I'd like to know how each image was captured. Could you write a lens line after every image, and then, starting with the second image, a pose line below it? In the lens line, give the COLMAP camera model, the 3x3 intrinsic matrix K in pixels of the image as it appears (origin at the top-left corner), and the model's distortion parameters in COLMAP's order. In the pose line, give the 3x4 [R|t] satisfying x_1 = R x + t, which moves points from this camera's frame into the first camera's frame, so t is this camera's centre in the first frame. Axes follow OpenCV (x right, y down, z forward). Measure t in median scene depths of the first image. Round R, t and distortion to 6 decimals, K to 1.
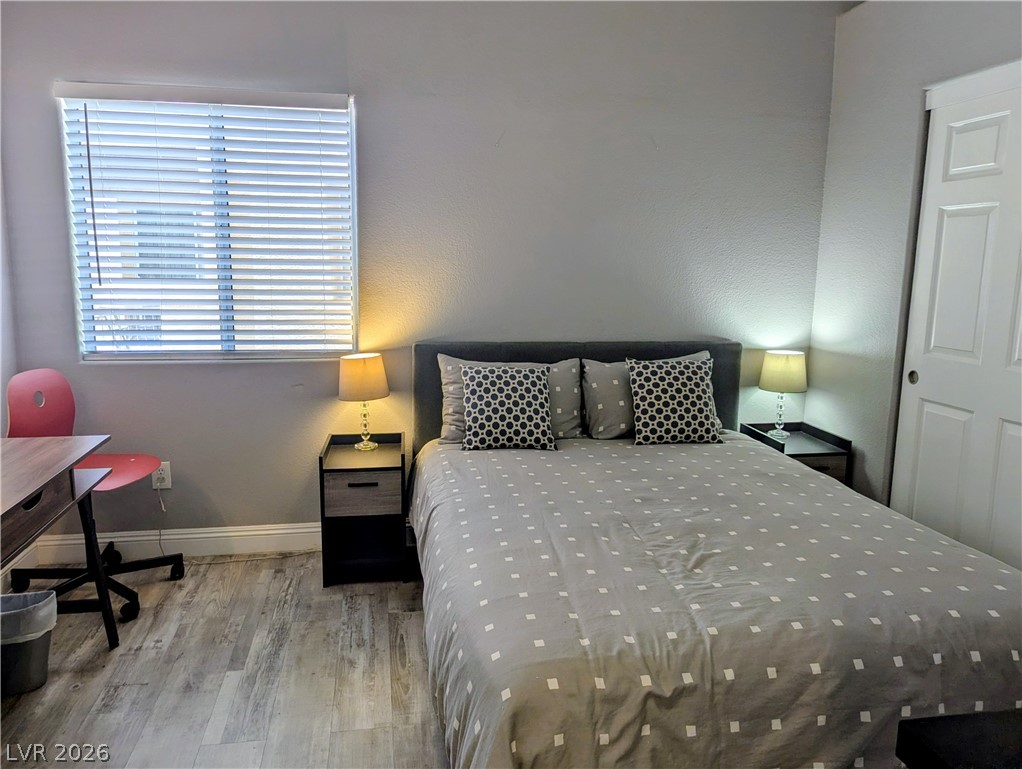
lens RADIAL K [[729.2, 0, 516.4], [0, 729.2, 384.2], [0, 0, 1]] dist [0.062648, -0.053514]
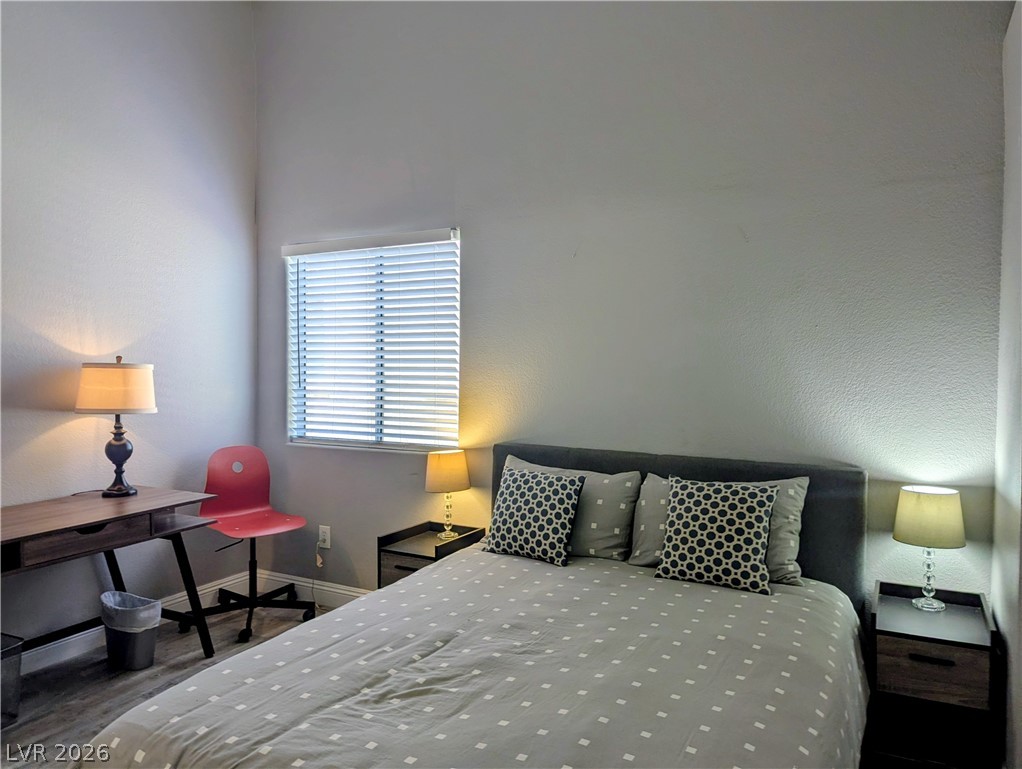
lens RADIAL K [[729.2, 0, 516.3], [0, 729.2, 388.8], [0, 0, 1]] dist [0.062648, -0.053514]
pose [[0.786215, 0.013787, -0.617799, 0.557306], [-0.096789, 0.990159, -0.101078, -0.032587], [0.610326, 0.139266, 0.779813, 0.189862]]
